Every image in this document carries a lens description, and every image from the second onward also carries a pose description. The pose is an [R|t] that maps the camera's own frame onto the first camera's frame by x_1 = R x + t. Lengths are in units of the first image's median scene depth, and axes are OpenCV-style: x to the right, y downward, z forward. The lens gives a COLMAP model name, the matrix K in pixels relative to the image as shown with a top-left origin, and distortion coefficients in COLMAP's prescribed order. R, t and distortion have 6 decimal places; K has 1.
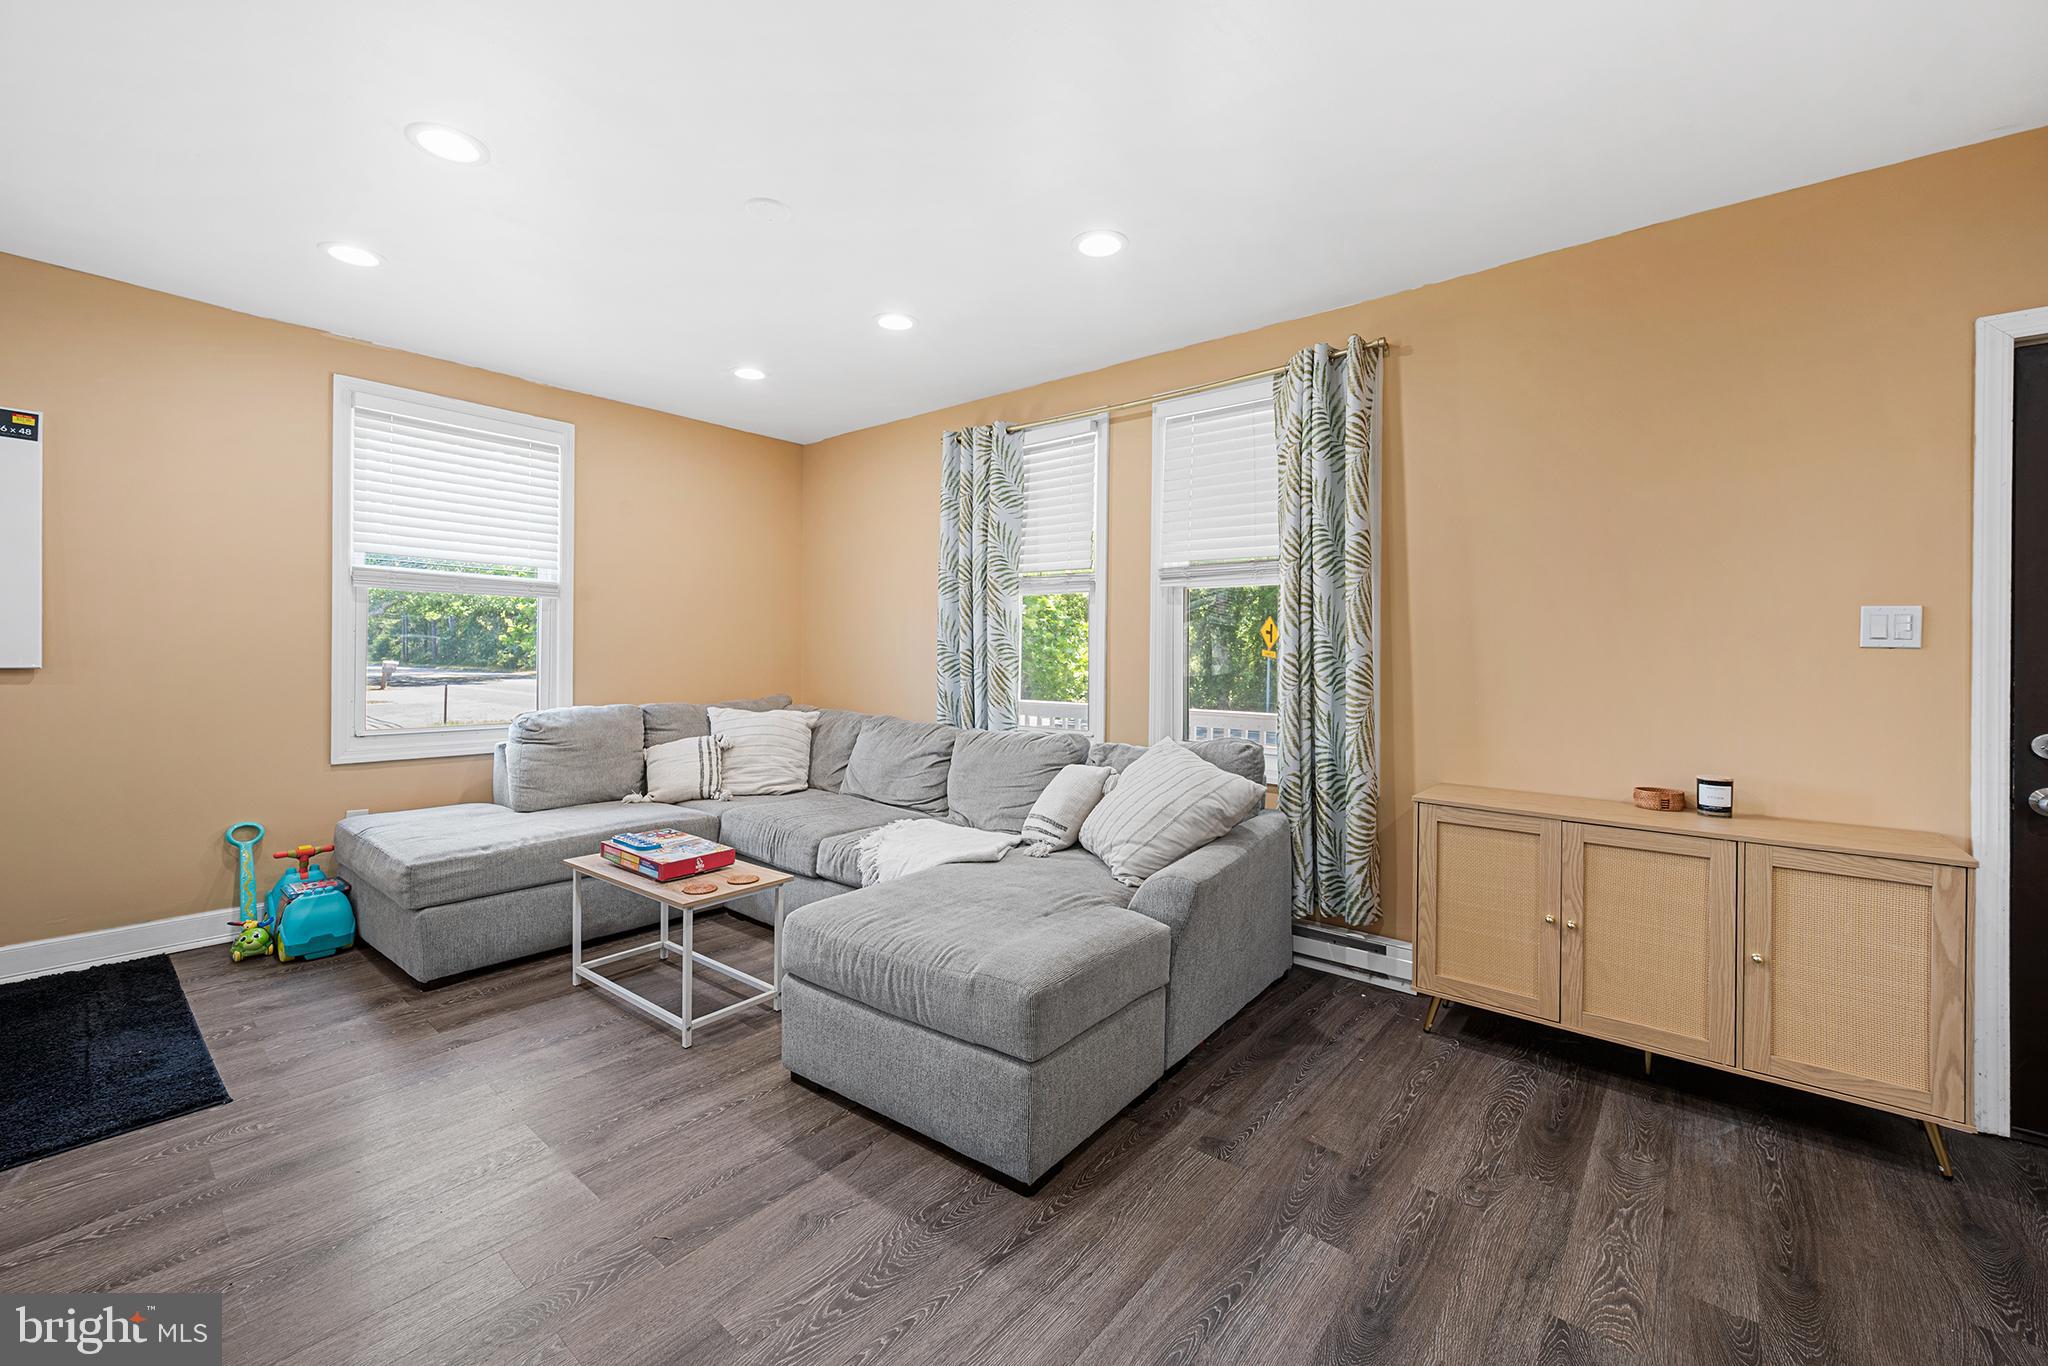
lens RADIAL K [[816.0, 0, 1020.1], [0, 816.0, 655.9], [0, 0, 1]] dist [-0.015998, 0.000030]
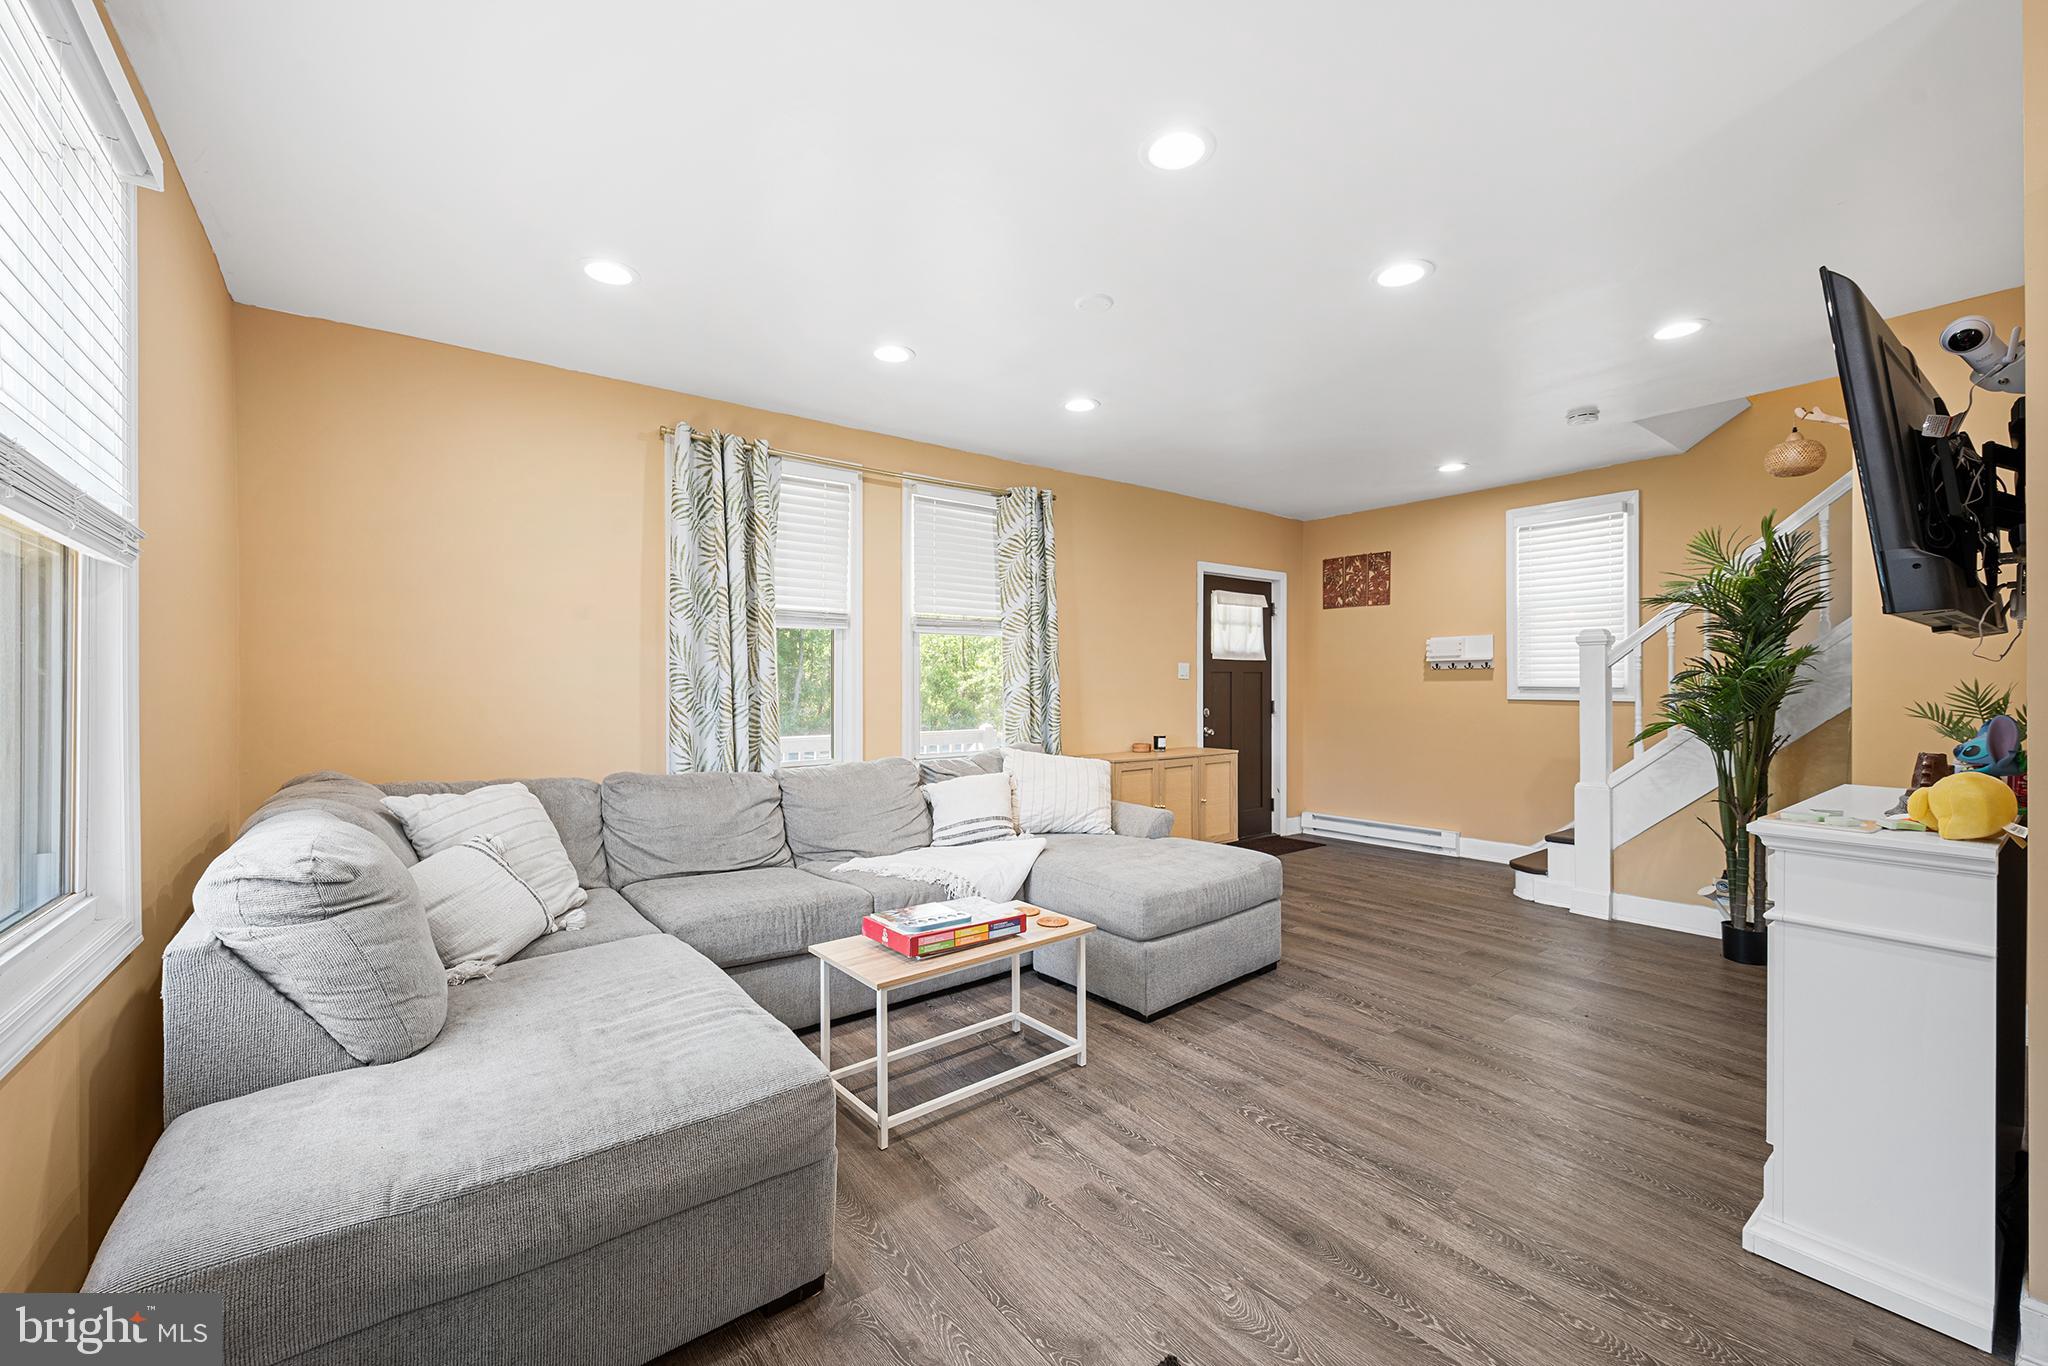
lens RADIAL K [[817.5, 0, 1024.0], [0, 817.5, 683.0], [0, 0, 1]] dist [-0.000814, -0.000005]
pose [[0.223415, -0.012236, 0.974647, -1.188542], [0.010741, 0.999891, 0.010091, -0.022026], [-0.974664, 0.008215, 0.223523, 0.677335]]
